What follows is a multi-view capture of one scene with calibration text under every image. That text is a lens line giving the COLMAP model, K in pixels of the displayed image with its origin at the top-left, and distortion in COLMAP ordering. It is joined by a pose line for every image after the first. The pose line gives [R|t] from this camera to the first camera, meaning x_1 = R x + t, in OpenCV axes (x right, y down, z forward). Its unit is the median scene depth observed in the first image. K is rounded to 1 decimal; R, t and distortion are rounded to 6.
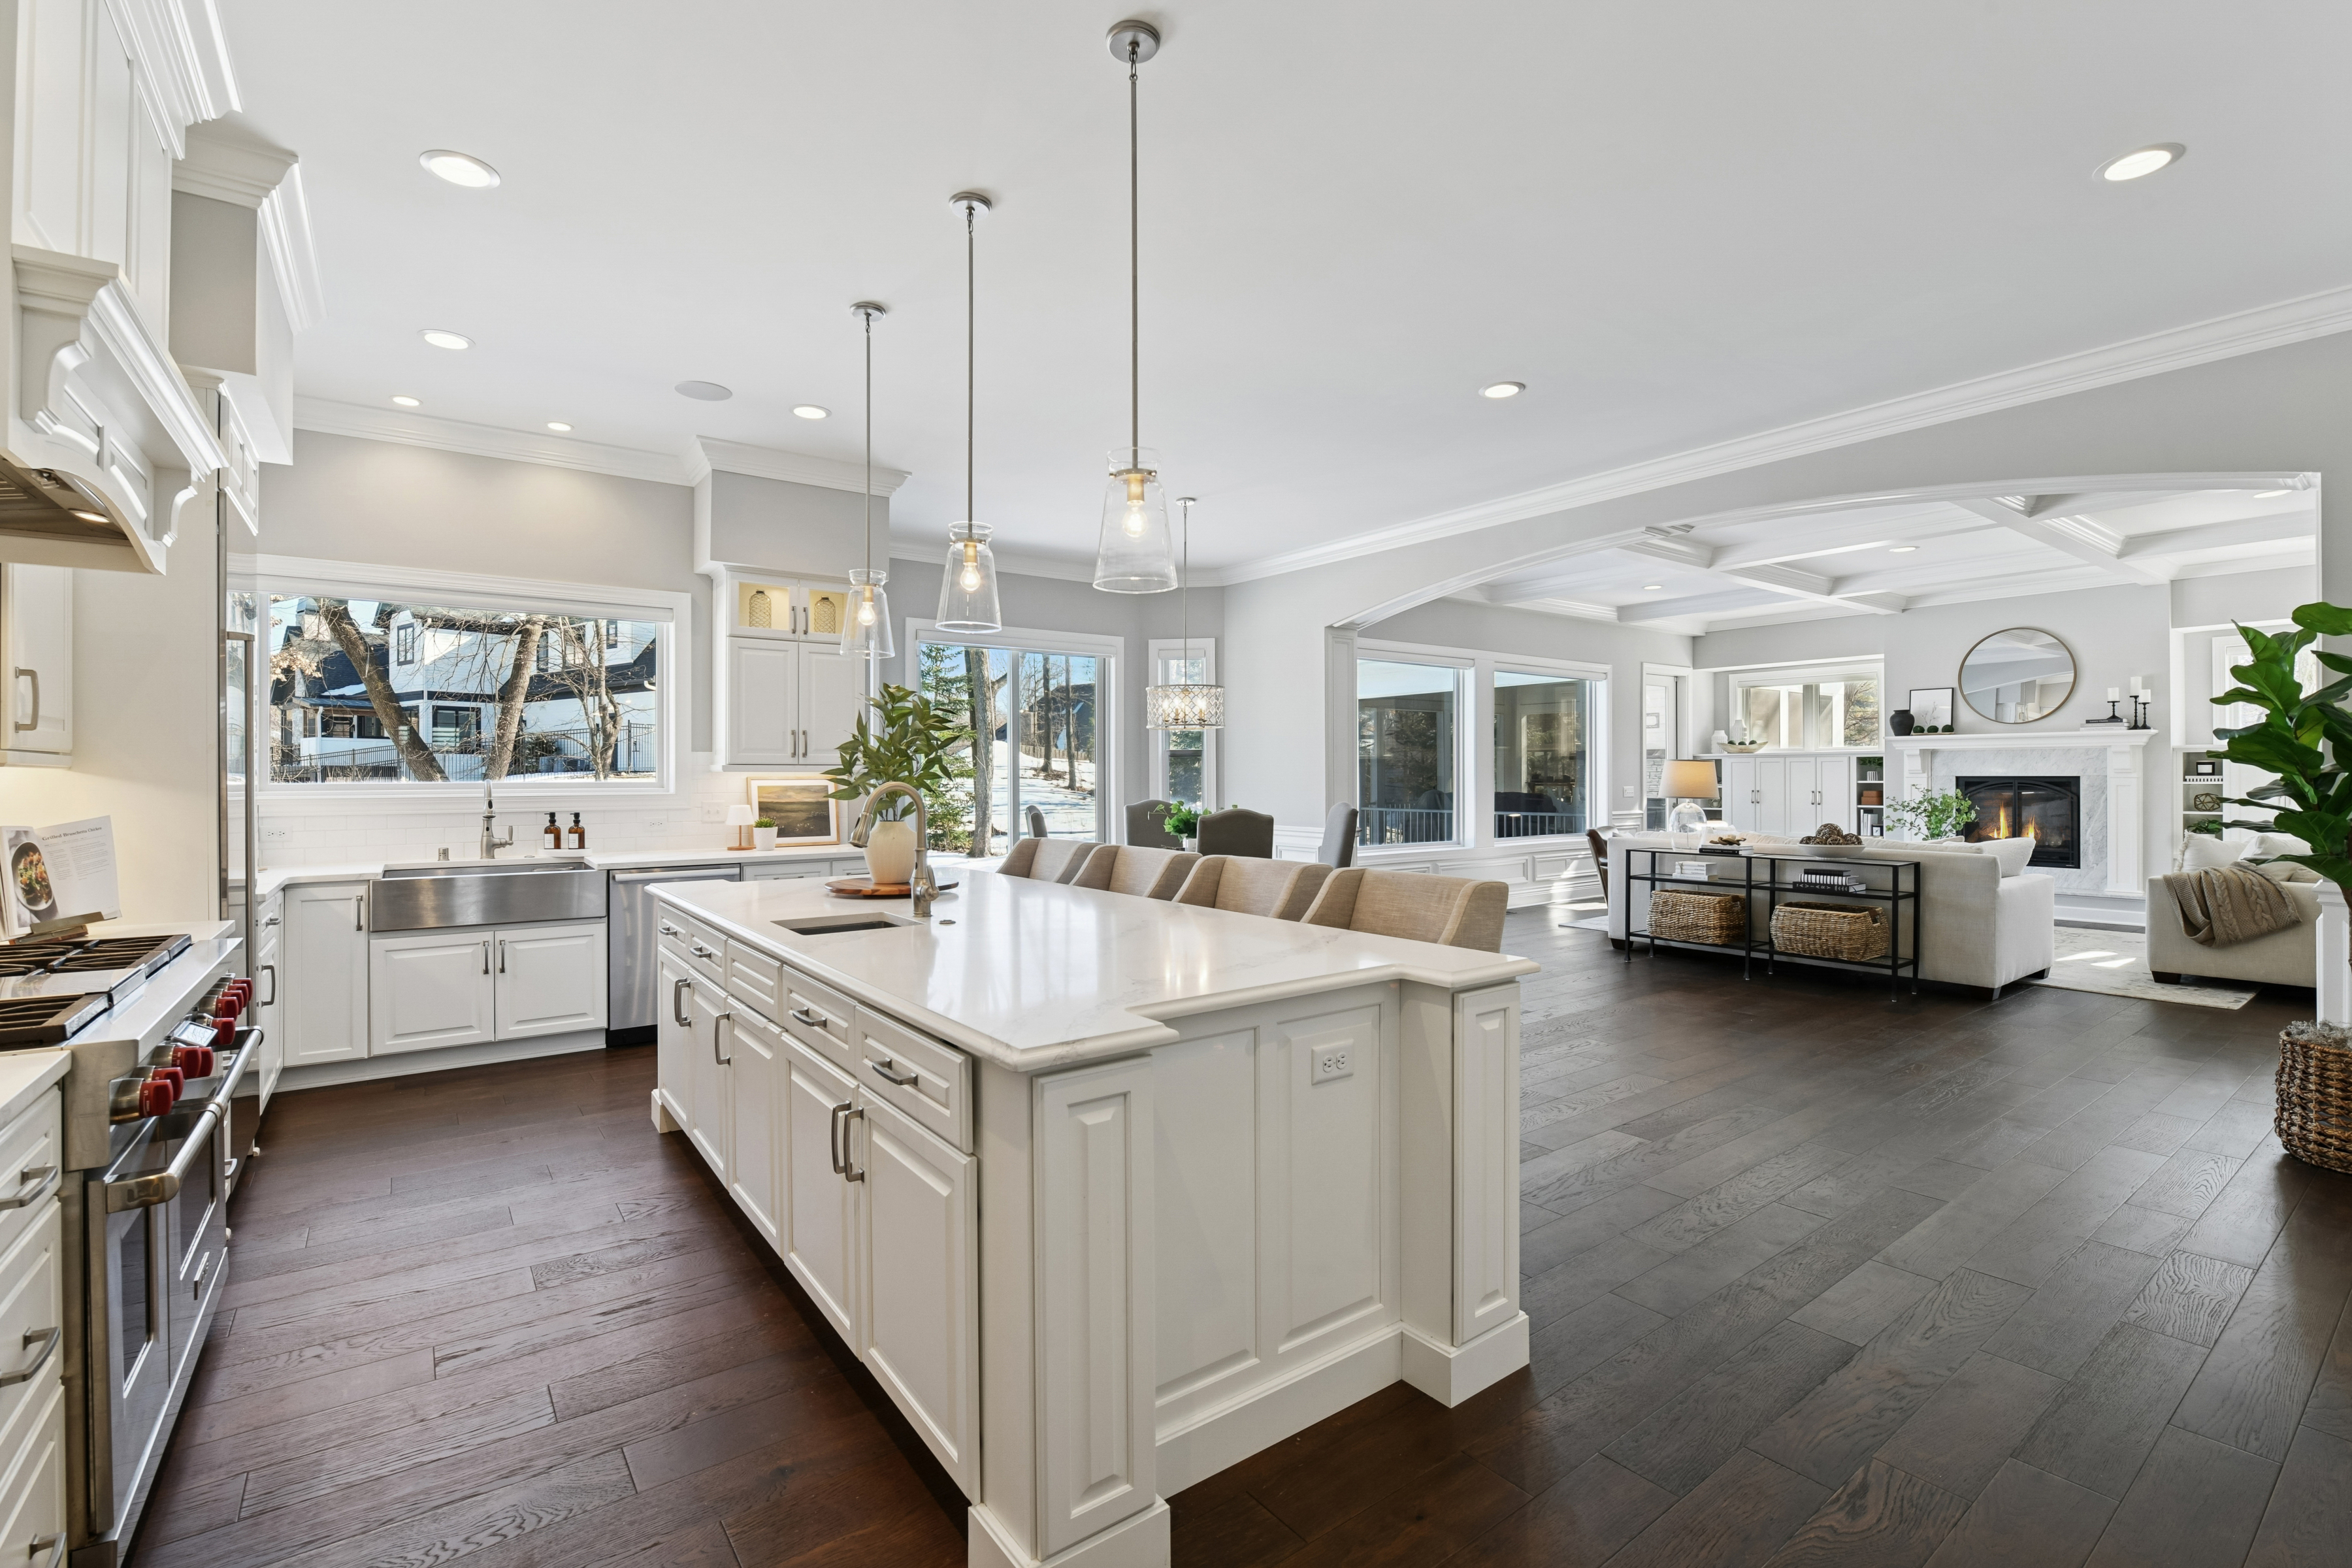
lens RADIAL K [[1043.0, 0, 1175.4], [0, 1043.0, 776.7], [0, 0, 1]] dist [-0.013681, -0.000234]
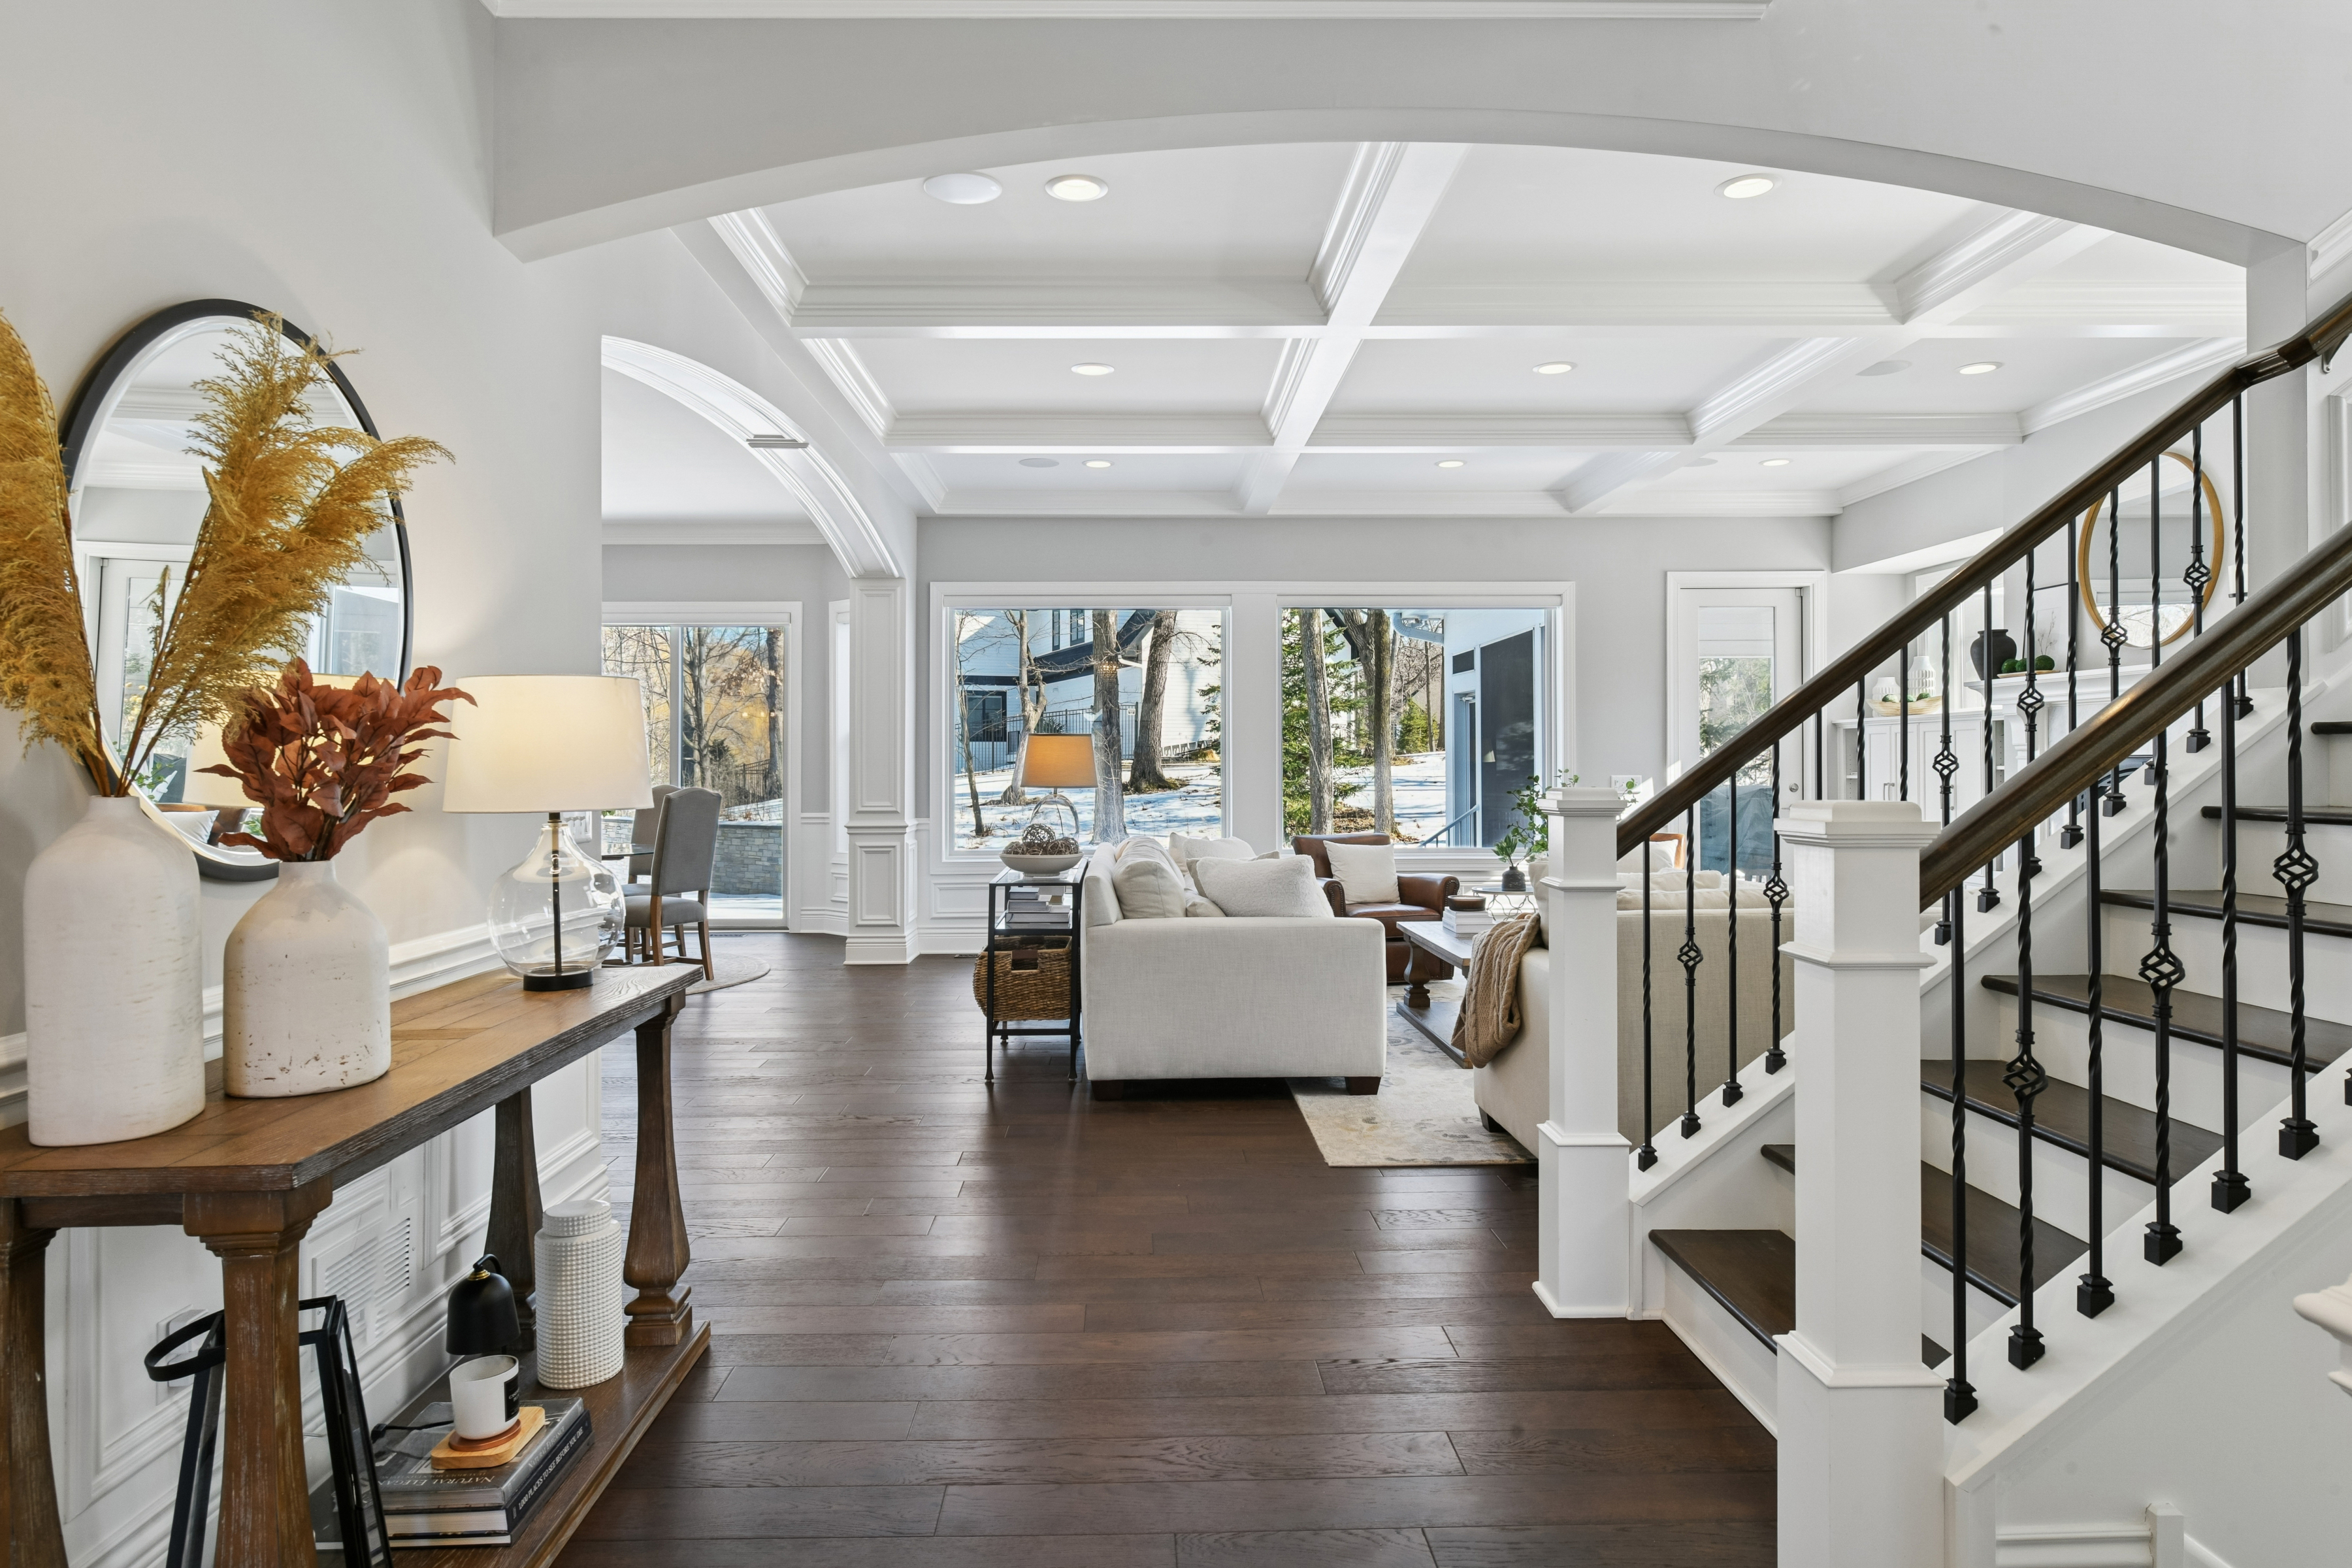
lens RADIAL K [[1430.9, 0, 1085.2], [0, 1430.9, 869.7], [0, 0, 1]] dist [0.000761, 0.000759]
pose [[0.784600, 0.044185, -0.618426, 0.861676], [0.000153, 0.997443, 0.071460, 0.005392], [0.620003, -0.056162, 0.782587, 0.144234]]
